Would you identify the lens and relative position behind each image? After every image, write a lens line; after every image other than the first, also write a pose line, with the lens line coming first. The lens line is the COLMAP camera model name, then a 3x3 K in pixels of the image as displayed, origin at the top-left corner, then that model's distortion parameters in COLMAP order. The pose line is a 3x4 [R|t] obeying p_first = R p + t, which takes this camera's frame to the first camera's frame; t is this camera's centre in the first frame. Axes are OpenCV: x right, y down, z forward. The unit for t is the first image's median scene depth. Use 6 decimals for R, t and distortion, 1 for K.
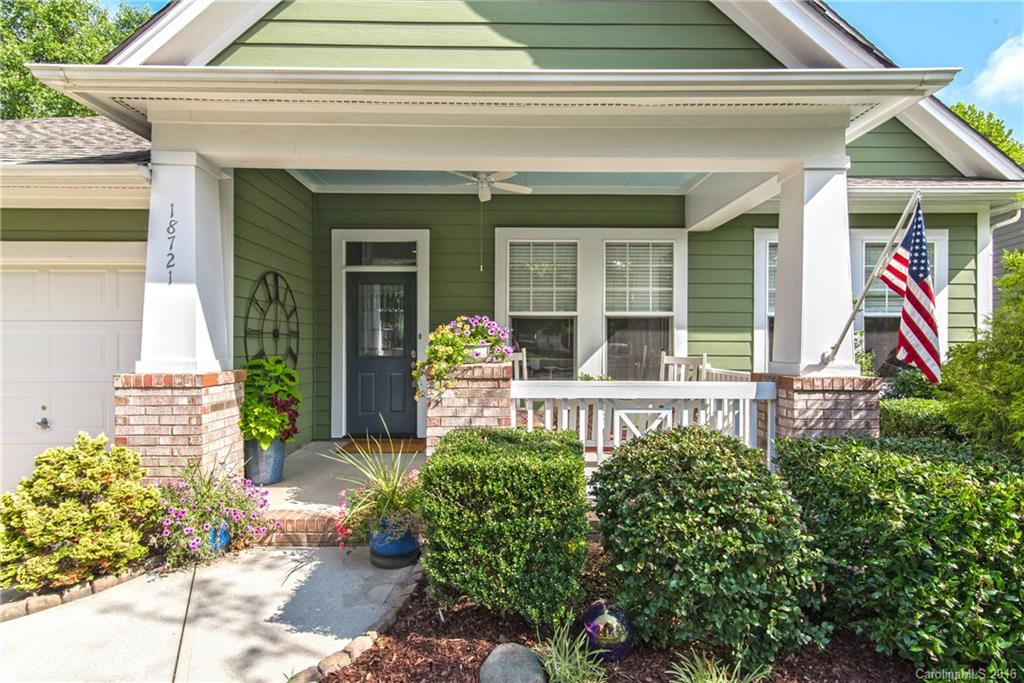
lens RADIAL K [[525.2, 0, 508.5], [0, 525.2, 340.6], [0, 0, 1]] dist [0.005422, 0.000376]
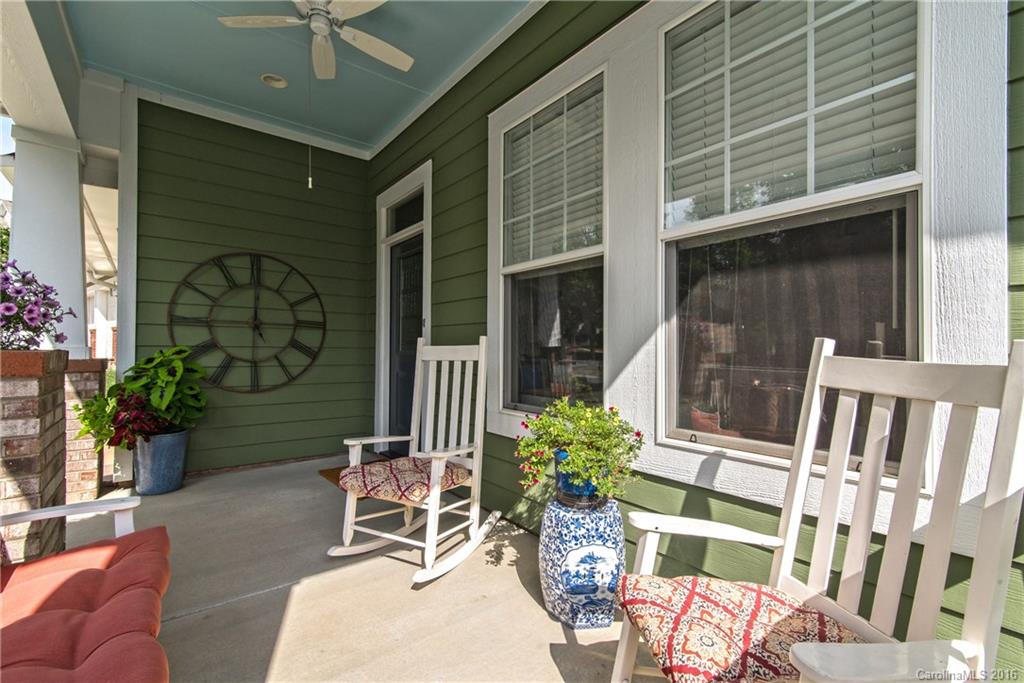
lens RADIAL K [[468.5, 0, 515.5], [0, 468.5, 346.4], [0, 0, 1]] dist [0.022224, -0.000012]
pose [[0.601381, -0.006652, -0.798935, 0.493660], [-0.002921, 0.999940, -0.010524, 0.035576], [0.798957, 0.008663, 0.601326, 0.956720]]
